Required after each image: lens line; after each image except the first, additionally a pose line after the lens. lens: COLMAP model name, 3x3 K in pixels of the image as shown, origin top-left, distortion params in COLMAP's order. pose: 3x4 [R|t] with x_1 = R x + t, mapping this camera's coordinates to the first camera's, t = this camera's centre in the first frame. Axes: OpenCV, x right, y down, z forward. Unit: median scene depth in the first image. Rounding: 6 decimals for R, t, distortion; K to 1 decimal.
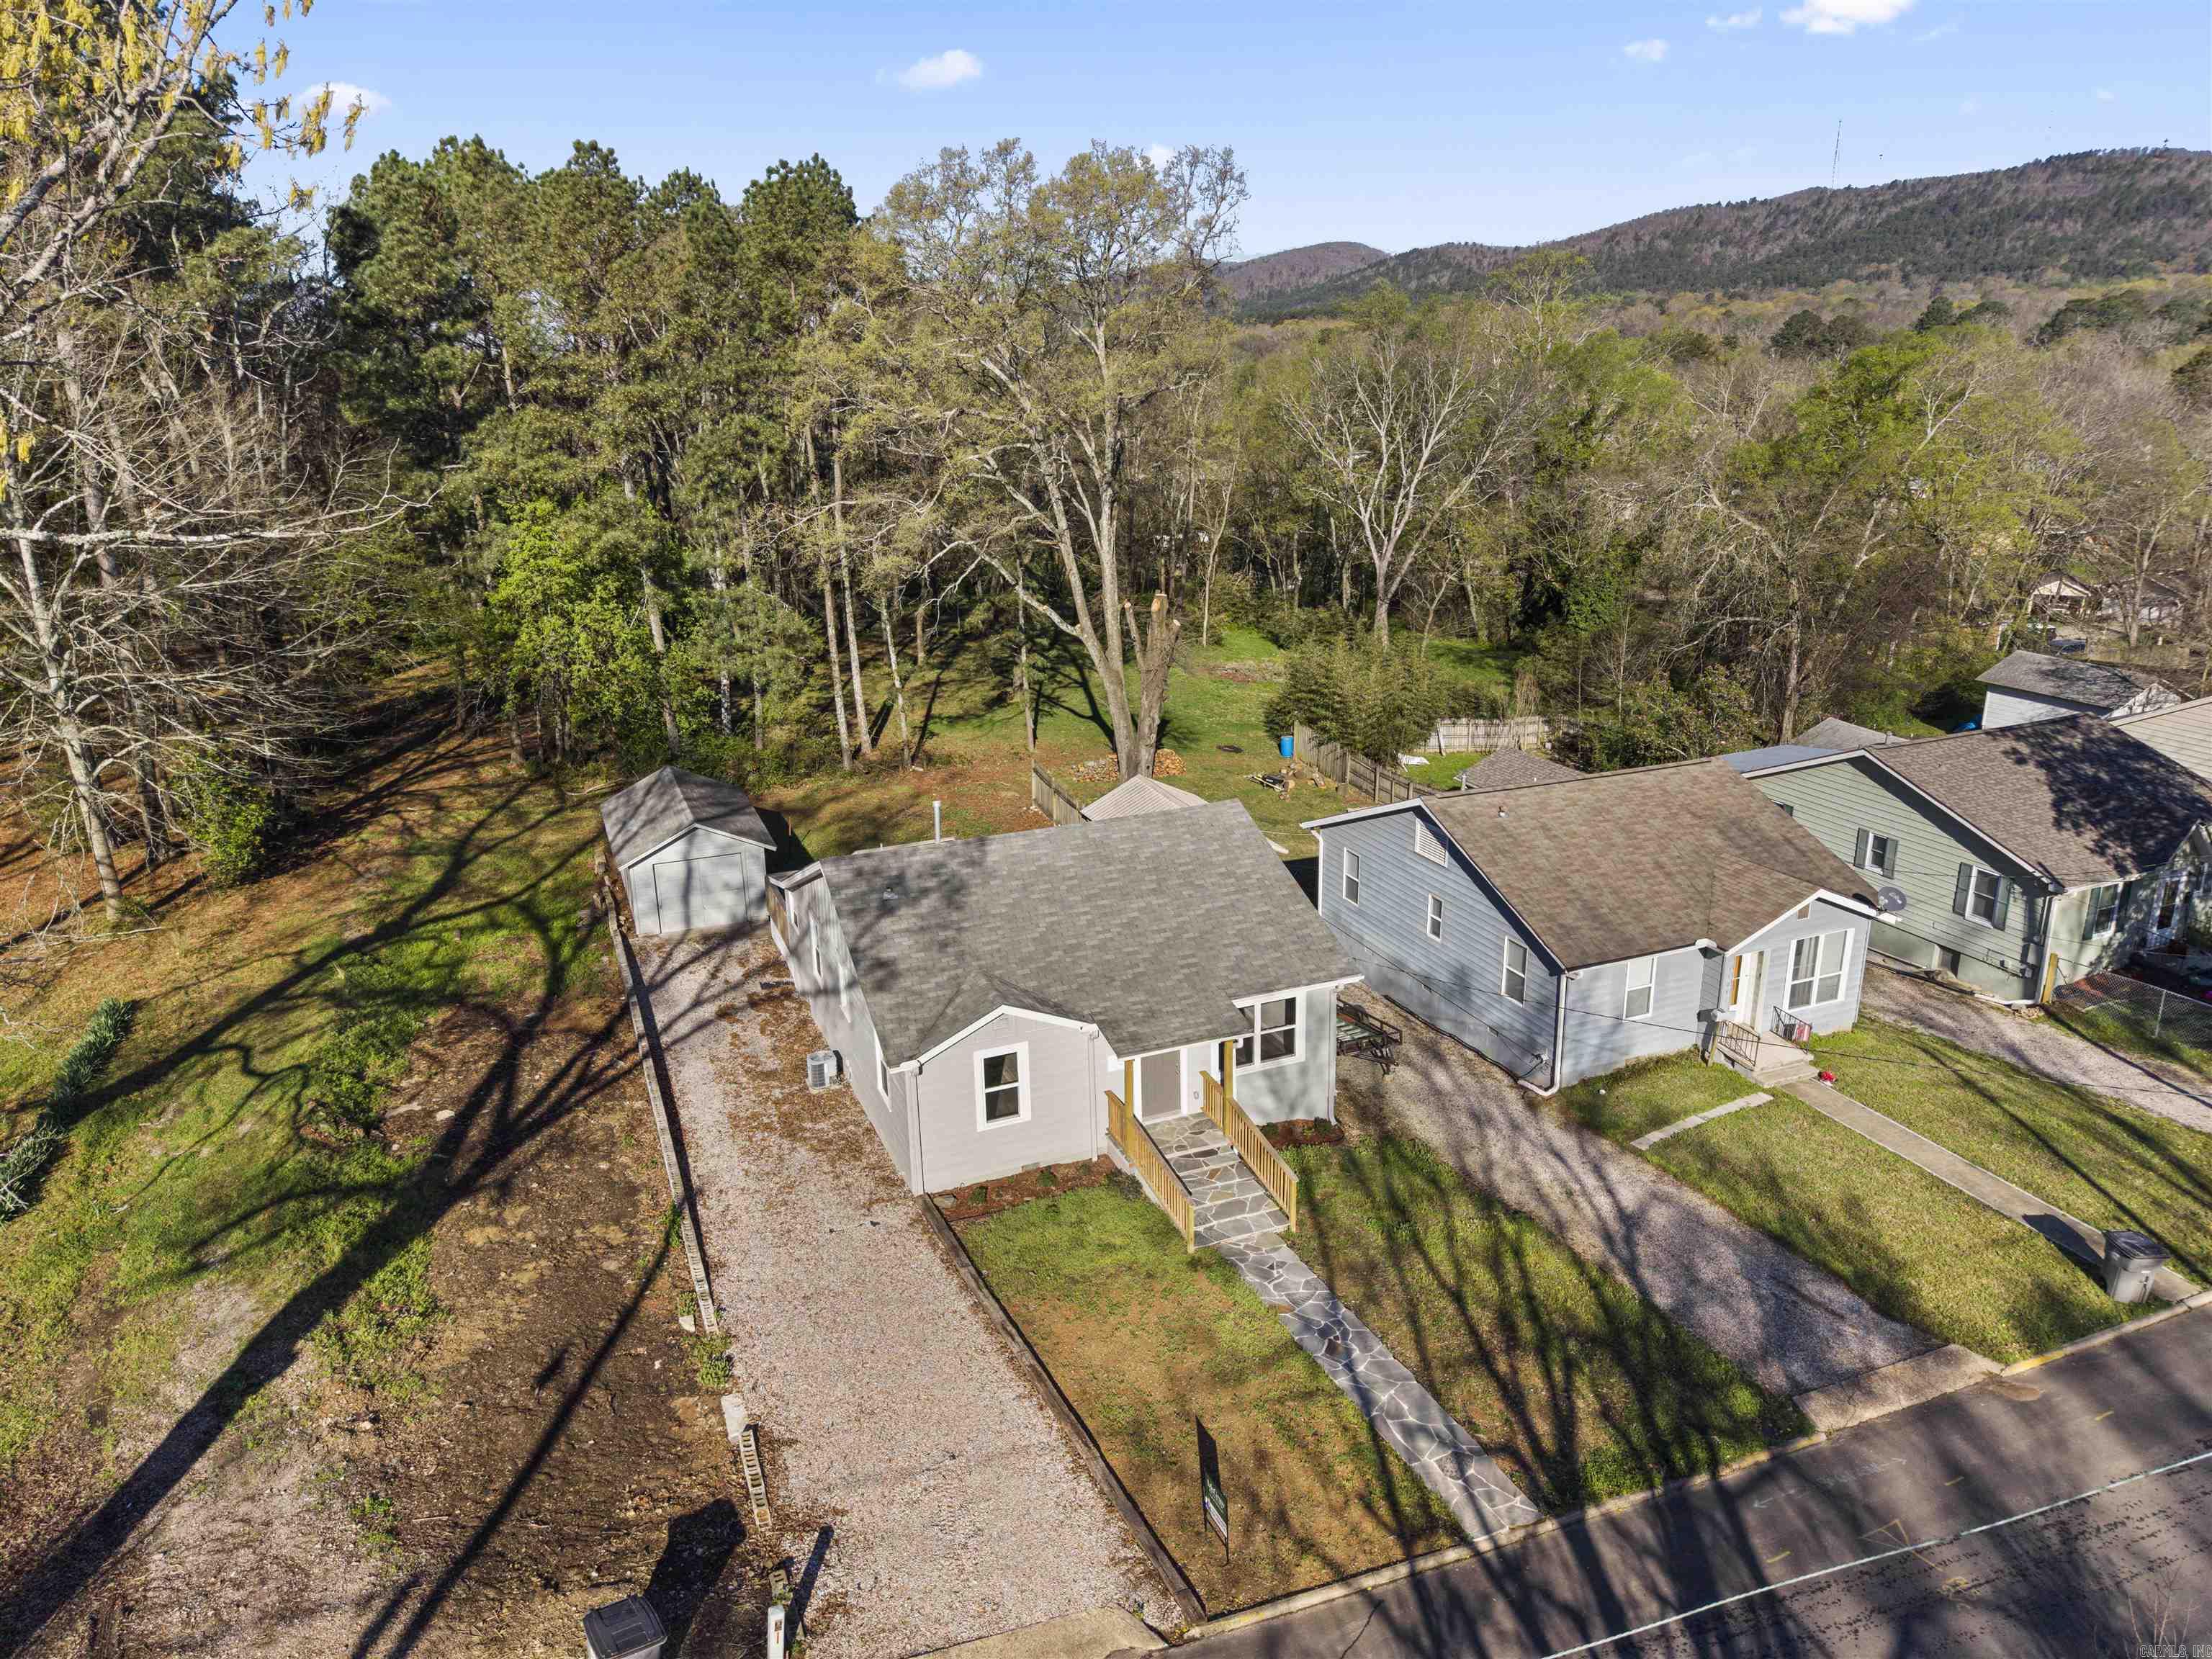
lens RADIAL K [[1485.1, 0, 1106.0], [0, 1485.1, 829.5], [0, 0, 1]] dist [0.003359, -0.001268]
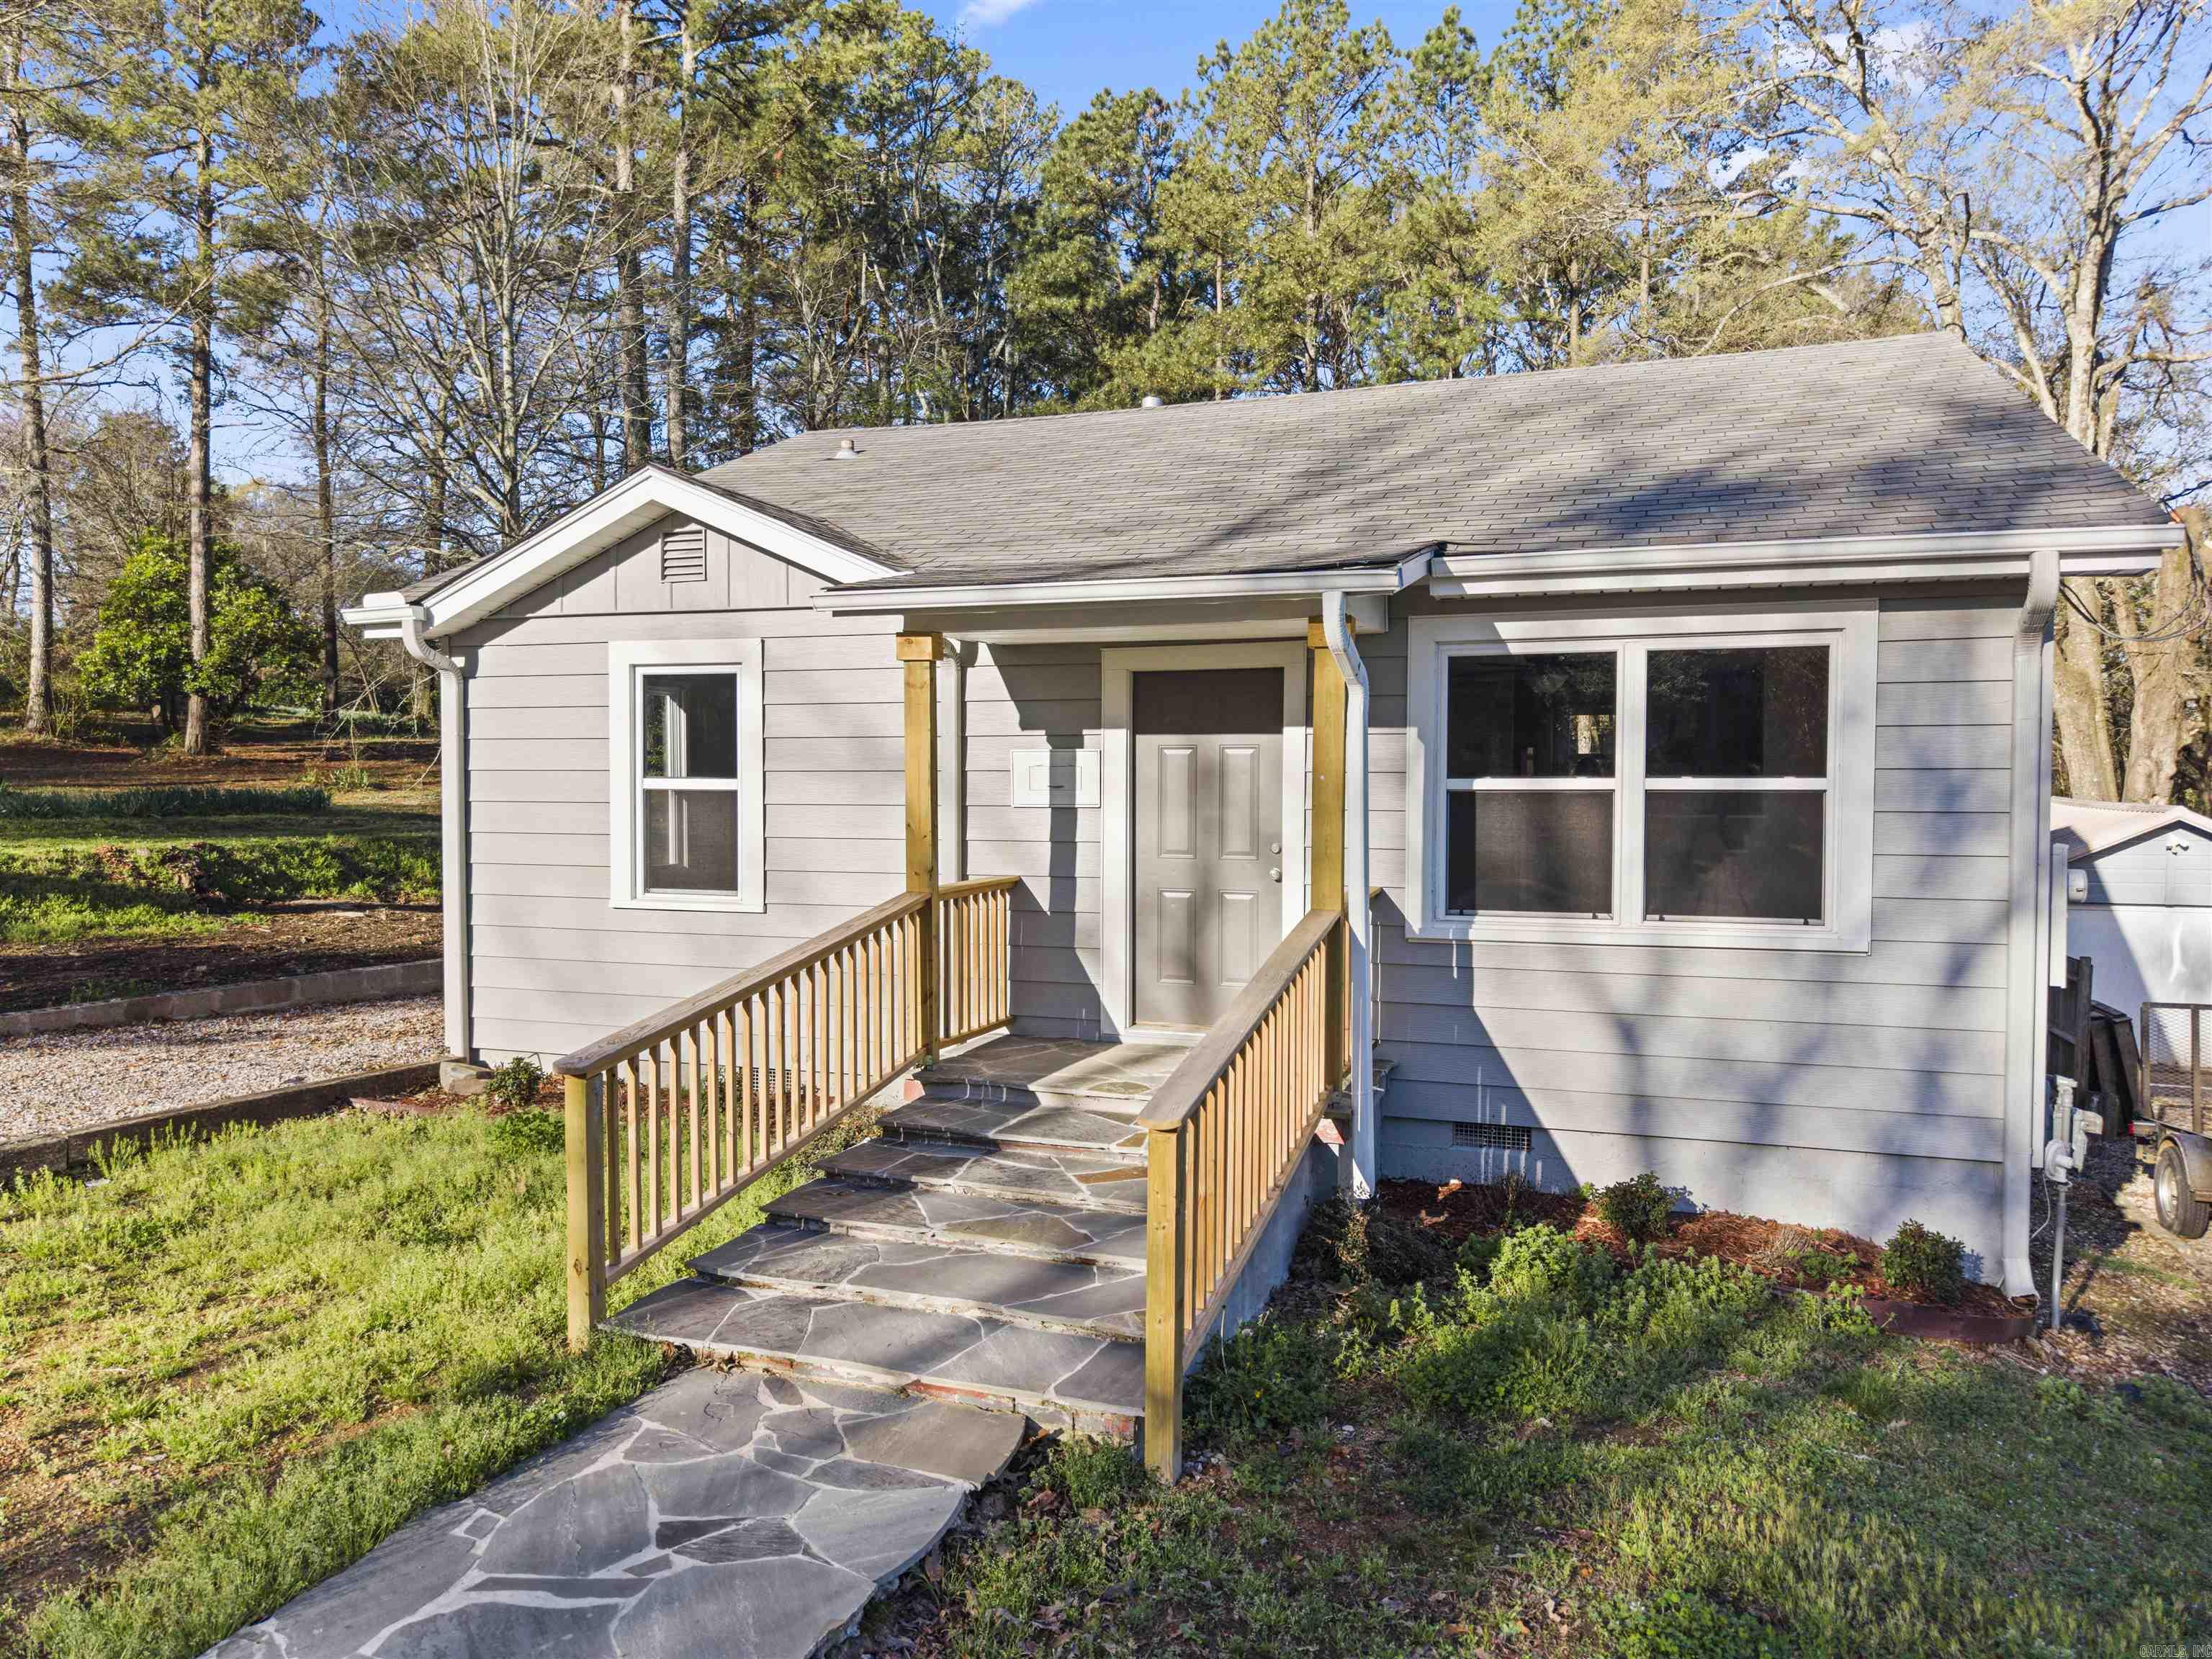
lens RADIAL K [[1522.9, 0, 1106.0], [0, 1522.9, 829.5], [0, 0, 1]] dist [0.007272, -0.006157]
pose [[0.745390, 0.048848, -0.664836, 0.204058], [-0.217962, 0.960355, -0.173810, 0.205759], [0.629989, 0.274465, 0.726487, 0.764689]]
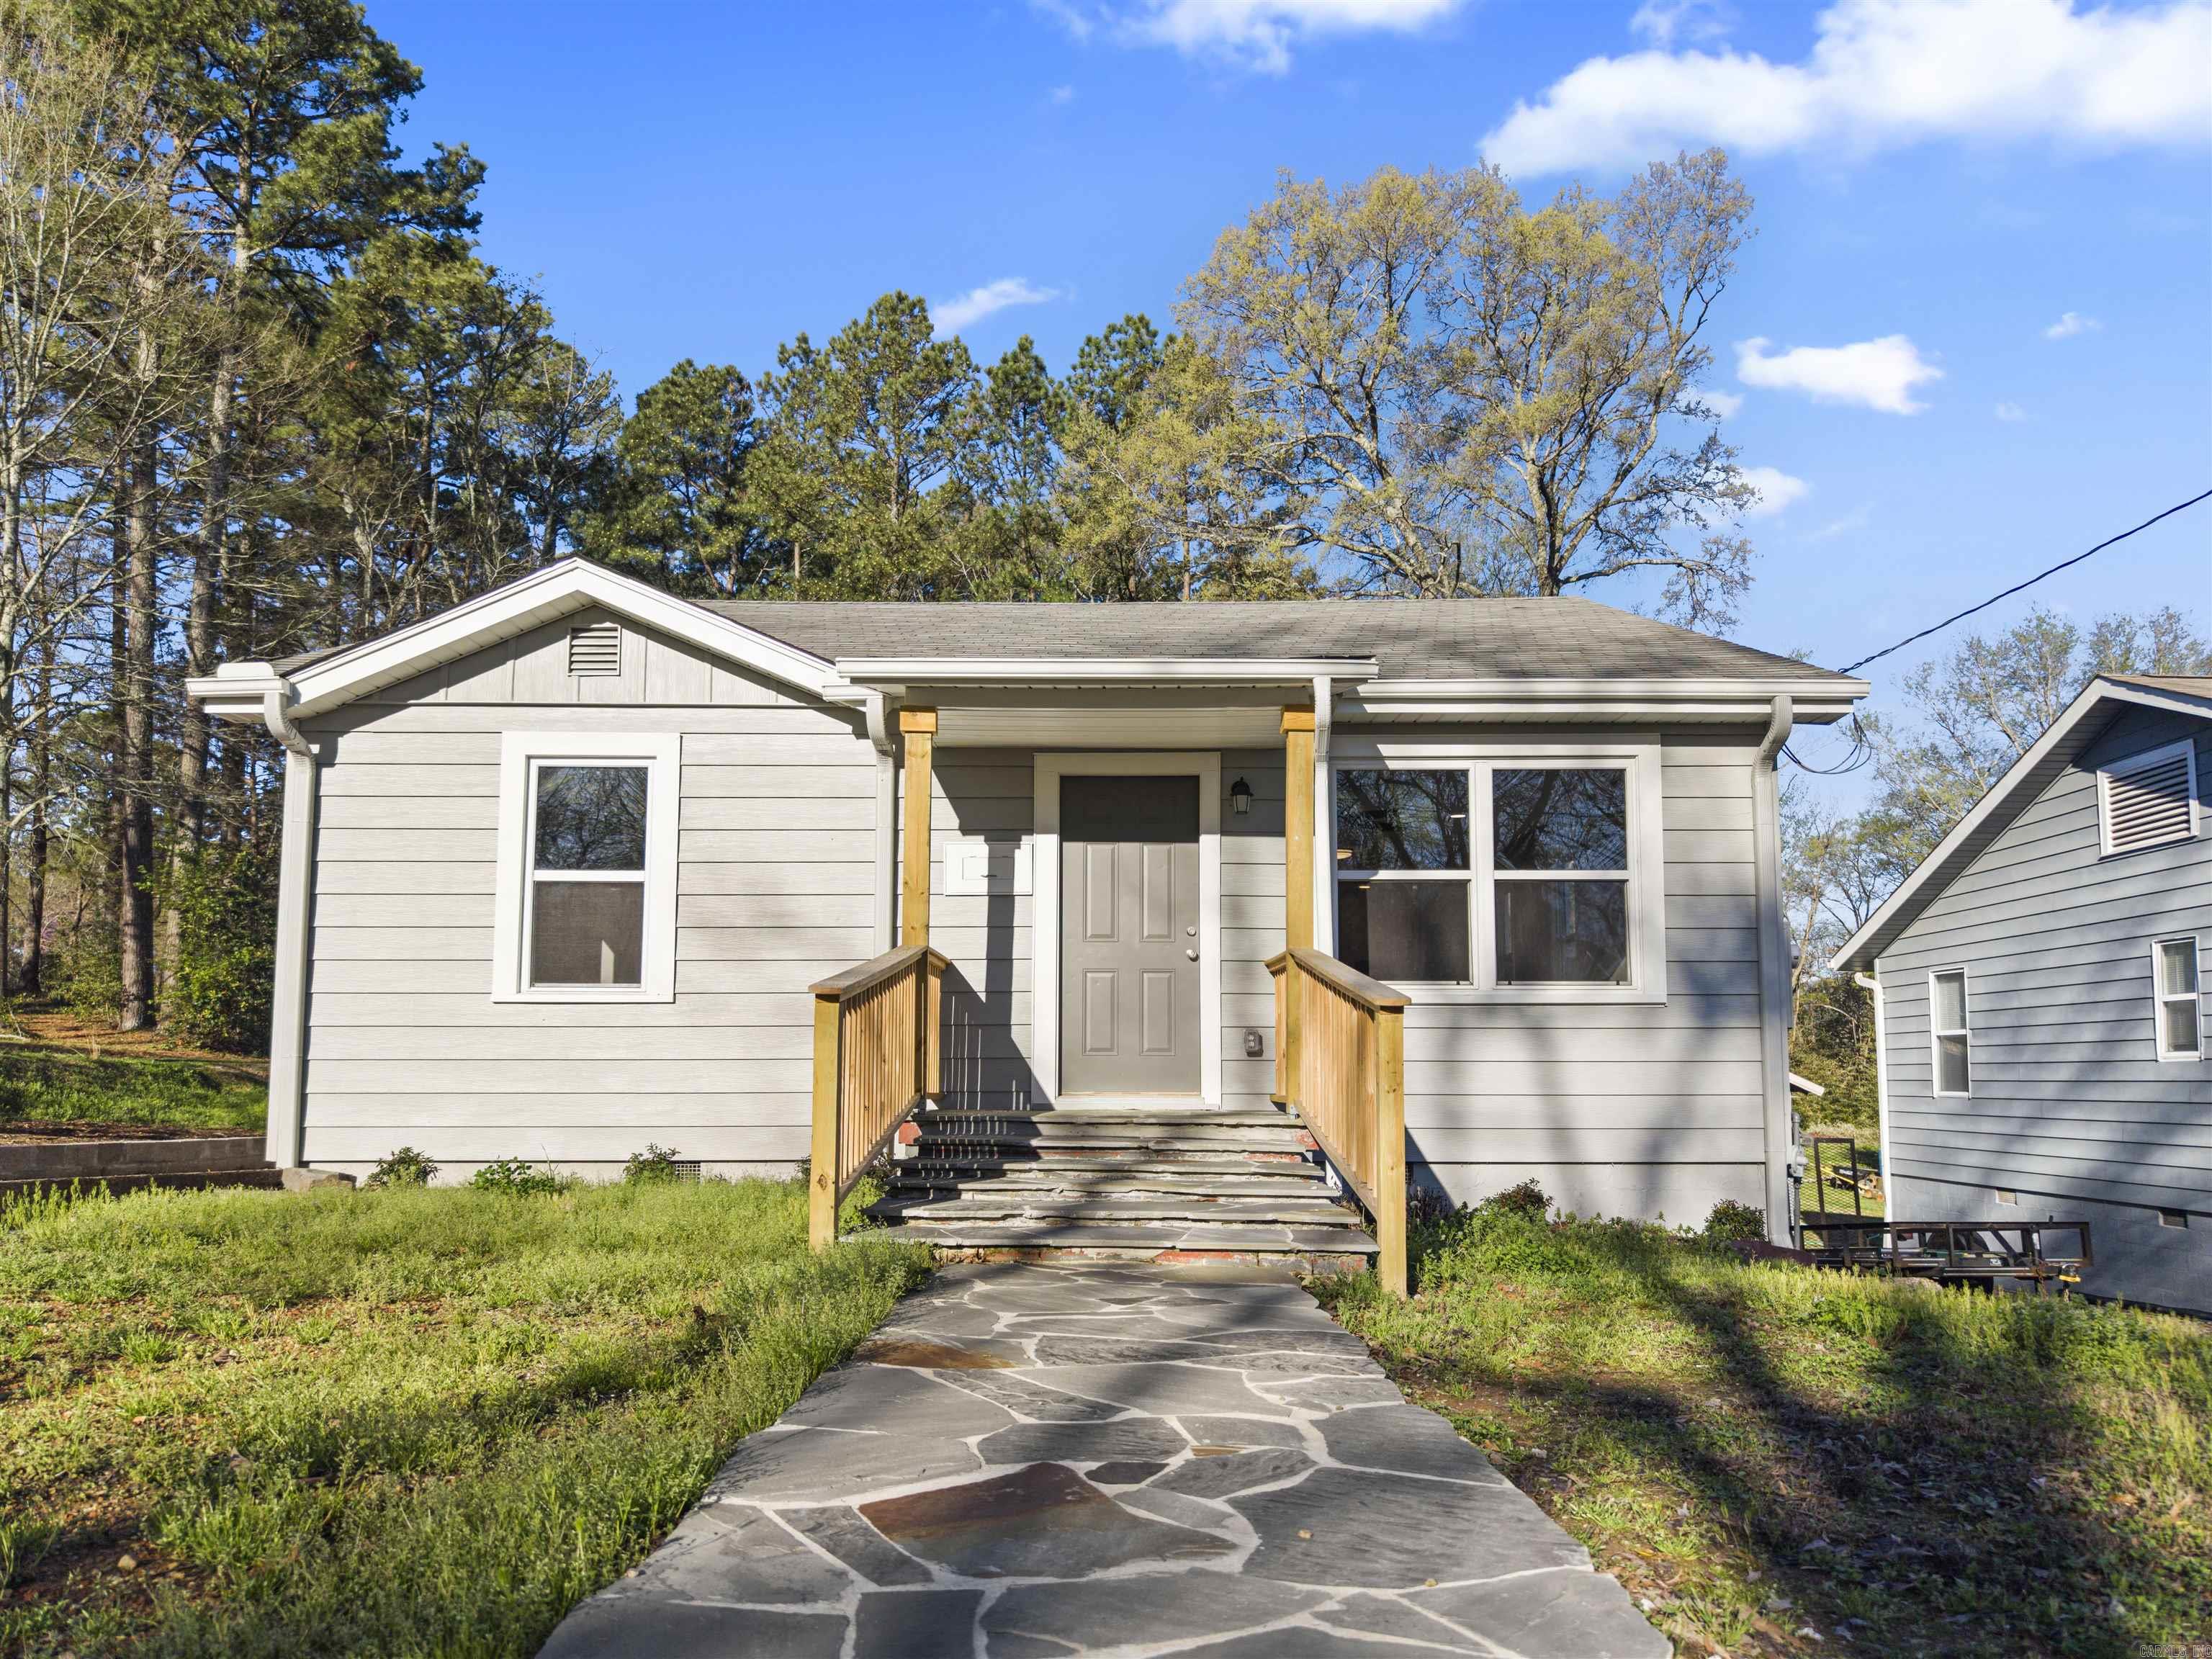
lens RADIAL K [[1523.6, 0, 1112.3], [0, 1523.6, 952.9], [0, 0, 1]] dist [0.046416, -0.073434]
pose [[0.924373, -0.005480, -0.381450, 0.150798], [-0.137454, 0.927953, -0.346424, 0.268649], [0.355866, 0.372656, 0.857022, 0.711670]]
